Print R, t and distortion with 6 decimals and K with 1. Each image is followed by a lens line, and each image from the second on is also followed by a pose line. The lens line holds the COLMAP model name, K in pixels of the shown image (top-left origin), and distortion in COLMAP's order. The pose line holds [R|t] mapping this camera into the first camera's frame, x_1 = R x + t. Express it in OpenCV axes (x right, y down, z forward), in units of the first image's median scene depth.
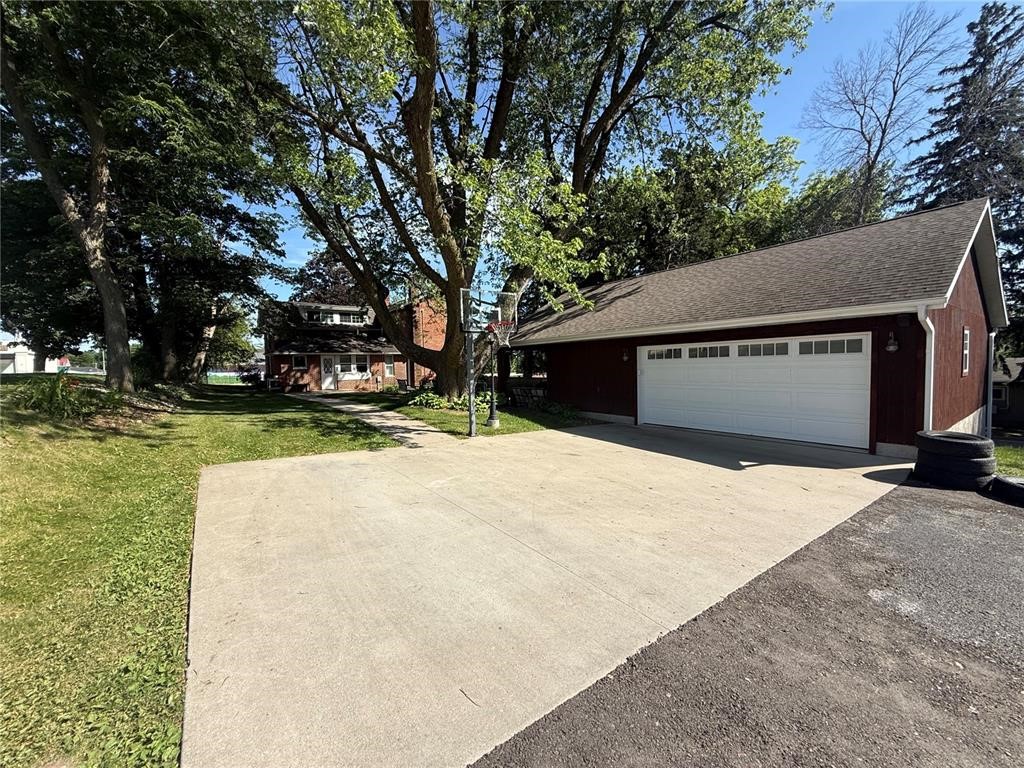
lens RADIAL K [[411.0, 0, 513.8], [0, 411.0, 380.7], [0, 0, 1]] dist [-0.000028, -0.000028]
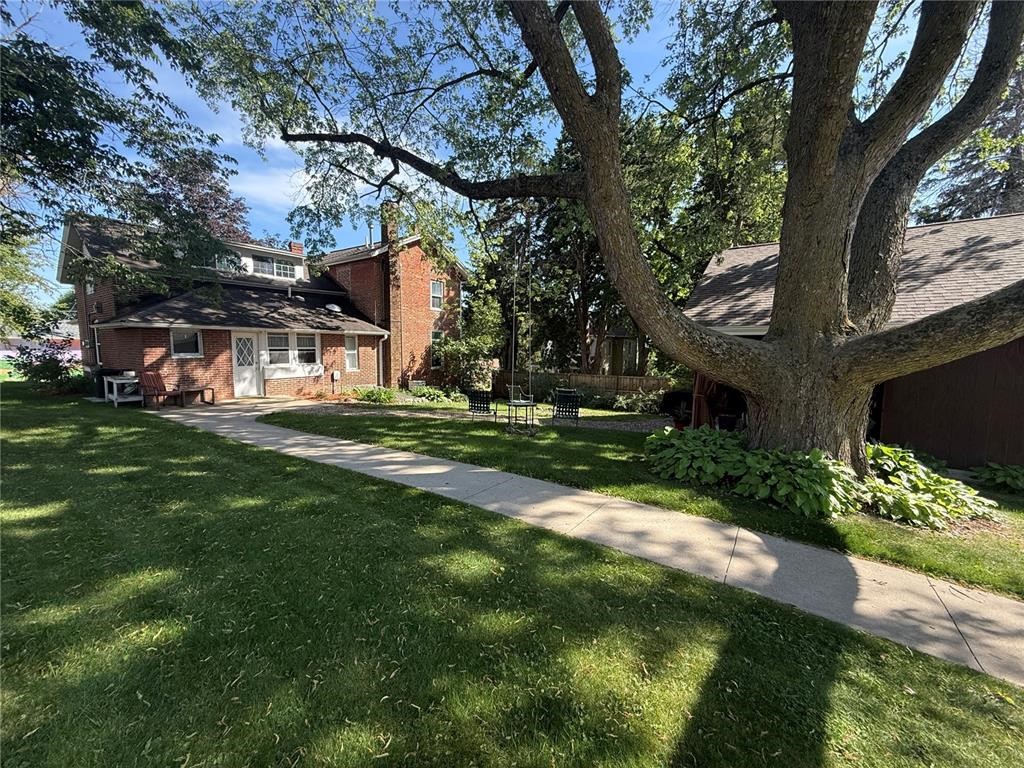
lens RADIAL K [[411.0, 0, 509.7], [0, 411.0, 389.1], [0, 0, 1]] dist [-0.000028, -0.000028]
pose [[0.949323, -0.011336, 0.314099, -0.283125], [-0.005255, 0.998637, 0.051925, -0.017123], [-0.314259, -0.050944, 0.947969, 0.376275]]
